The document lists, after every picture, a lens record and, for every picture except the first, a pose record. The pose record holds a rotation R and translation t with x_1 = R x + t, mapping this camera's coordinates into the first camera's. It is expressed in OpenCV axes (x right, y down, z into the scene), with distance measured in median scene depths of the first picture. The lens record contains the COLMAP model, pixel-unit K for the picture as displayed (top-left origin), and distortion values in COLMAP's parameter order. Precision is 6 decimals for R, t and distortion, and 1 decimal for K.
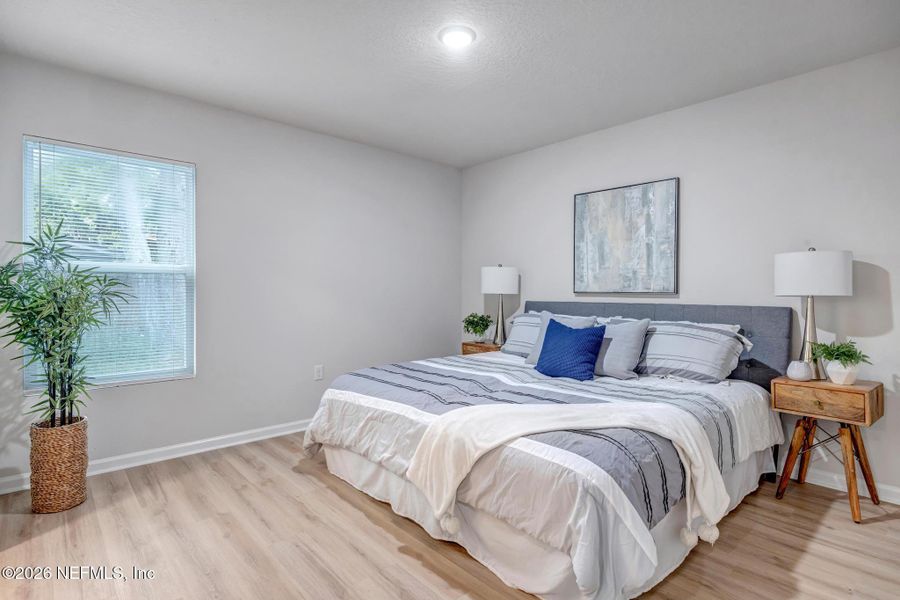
lens RADIAL K [[451.9, 0, 448.5], [0, 451.9, 296.5], [0, 0, 1]] dist [-0.014075, 0.000375]
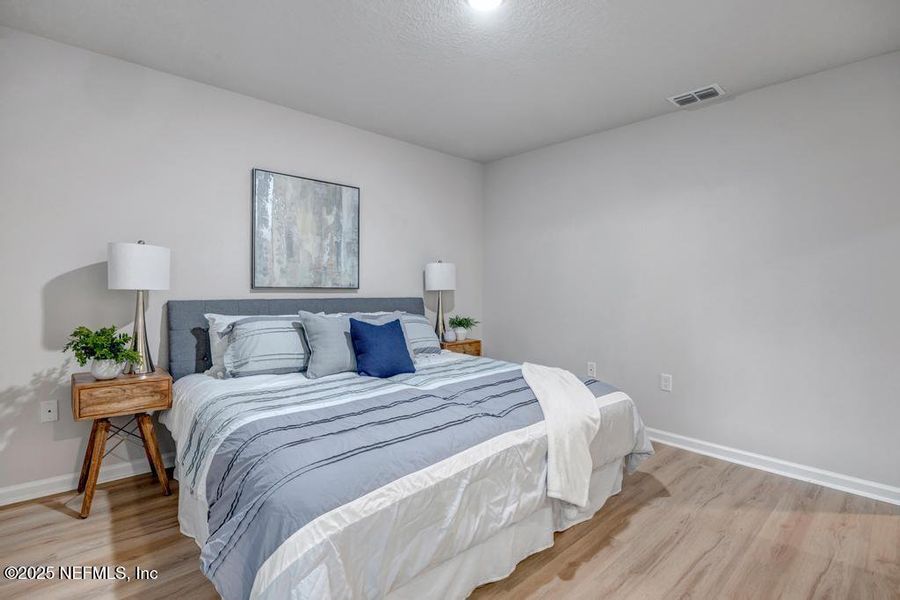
lens RADIAL K [[419.6, 0, 448.1], [0, 419.6, 296.2], [0, 0, 1]] dist [-0.015929, 0.000066]
pose [[0.008476, -0.027962, 0.999573, -0.559997], [0.006042, 0.999592, 0.027911, -0.014926], [-0.999946, 0.005803, 0.008642, 0.745242]]
